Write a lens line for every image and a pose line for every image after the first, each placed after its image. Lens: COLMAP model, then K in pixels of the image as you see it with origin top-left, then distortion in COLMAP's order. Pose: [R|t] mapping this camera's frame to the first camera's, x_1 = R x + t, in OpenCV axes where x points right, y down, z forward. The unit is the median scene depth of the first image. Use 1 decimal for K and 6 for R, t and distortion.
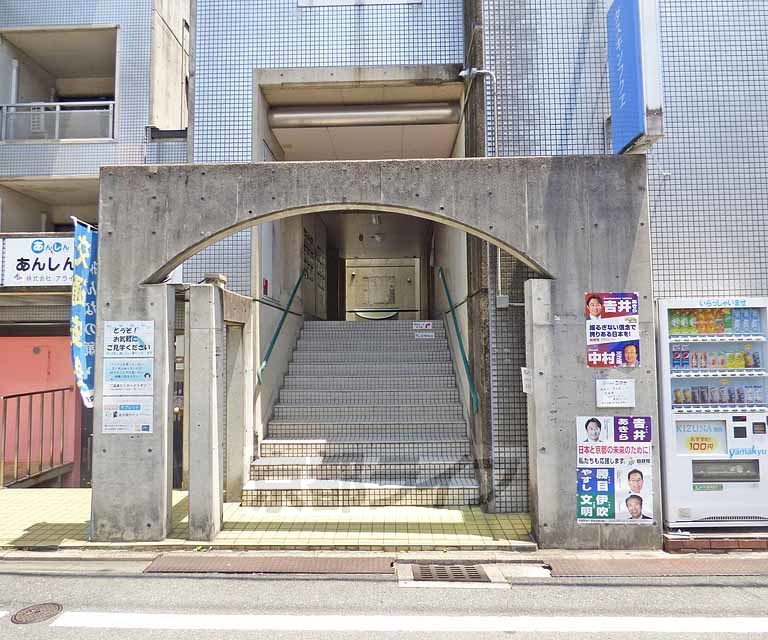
lens RADIAL K [[493.4, 0, 384.0], [0, 493.4, 320.0], [0, 0, 1]] dist [0.000244, 0.000016]
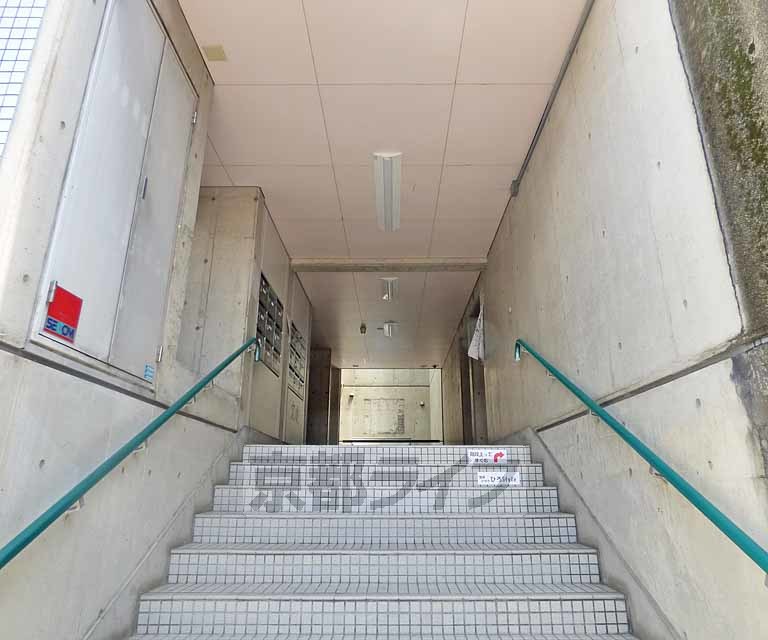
lens RADIAL K [[507.4, 0, 384.0], [0, 507.4, 320.0], [0, 0, 1]] dist [-0.003347, -0.001147]
pose [[0.999931, 0.011581, -0.002090, -0.013856], [-0.011720, 0.963978, -0.265725, 0.008413], [-0.001063, 0.265731, 0.964046, 0.270115]]
